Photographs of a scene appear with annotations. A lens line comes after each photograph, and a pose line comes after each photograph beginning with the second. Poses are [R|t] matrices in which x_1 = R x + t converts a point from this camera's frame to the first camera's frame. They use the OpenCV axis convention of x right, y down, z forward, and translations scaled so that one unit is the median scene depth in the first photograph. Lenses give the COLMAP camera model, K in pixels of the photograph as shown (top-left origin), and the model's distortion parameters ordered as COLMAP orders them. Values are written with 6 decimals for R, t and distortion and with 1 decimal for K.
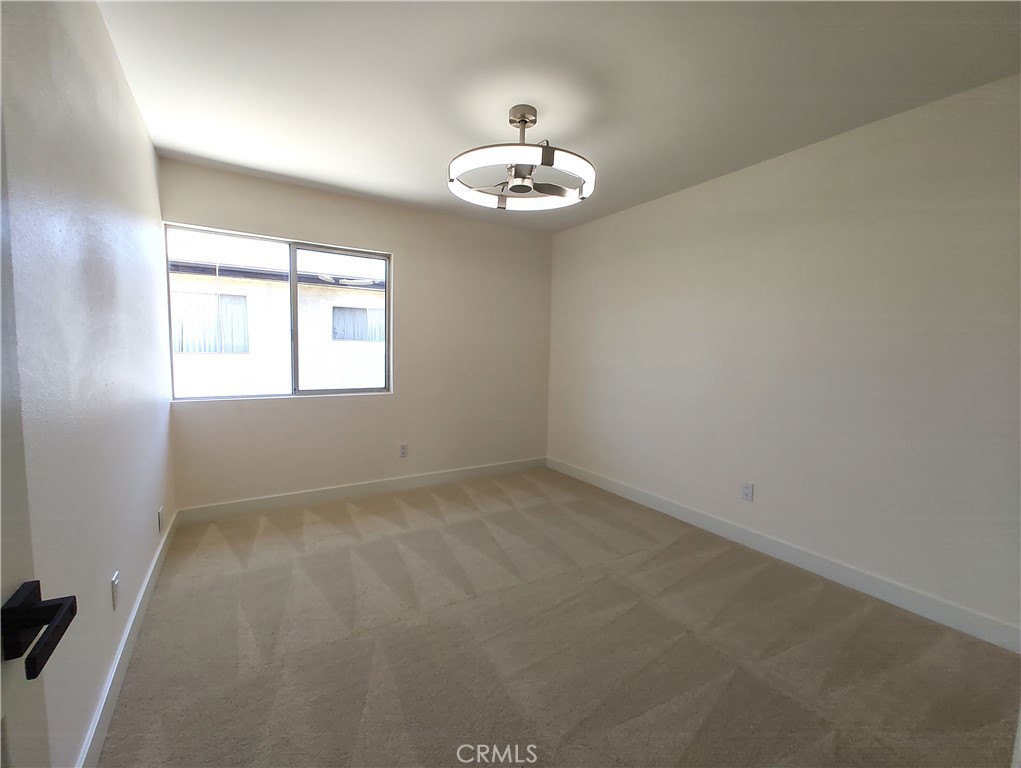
lens RADIAL K [[424.2, 0, 510.4], [0, 424.2, 381.6], [0, 0, 1]] dist [-0.001755, 0.000369]
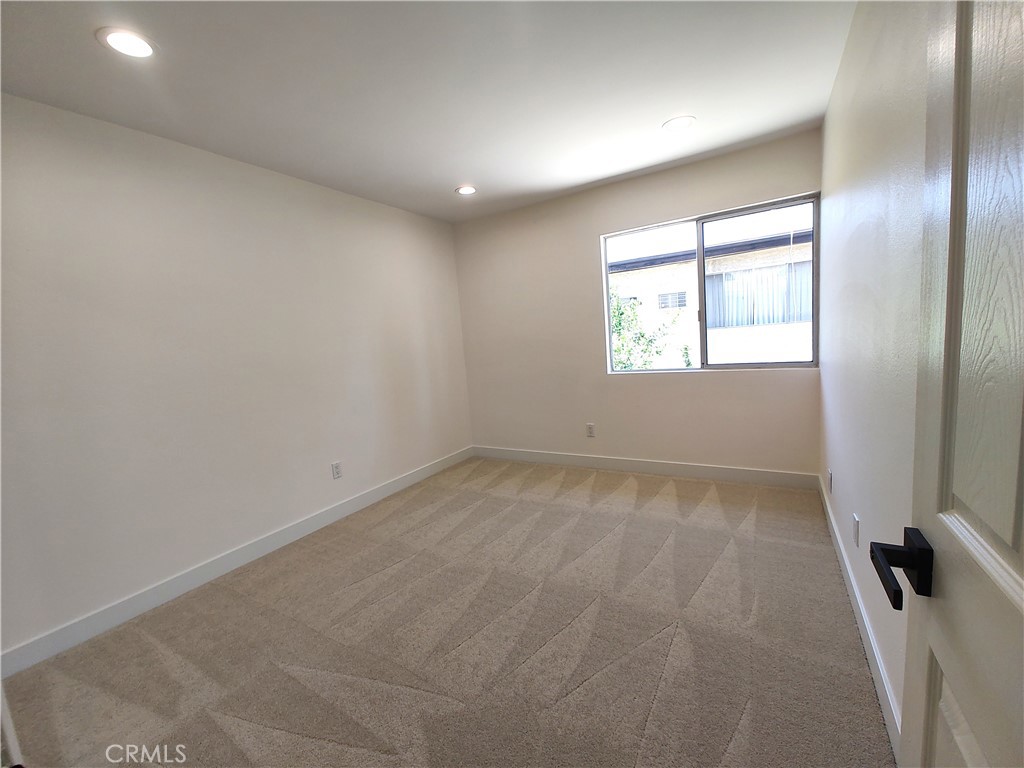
lens RADIAL K [[425.4, 0, 511.9], [0, 425.4, 381.6], [0, 0, 1]] dist [-0.001755, 0.000369]
pose [[0.442594, 0.043314, -0.895675, 0.213045], [0.019565, 0.998129, 0.057937, -0.007297], [0.896509, -0.043166, 0.440918, 0.136854]]
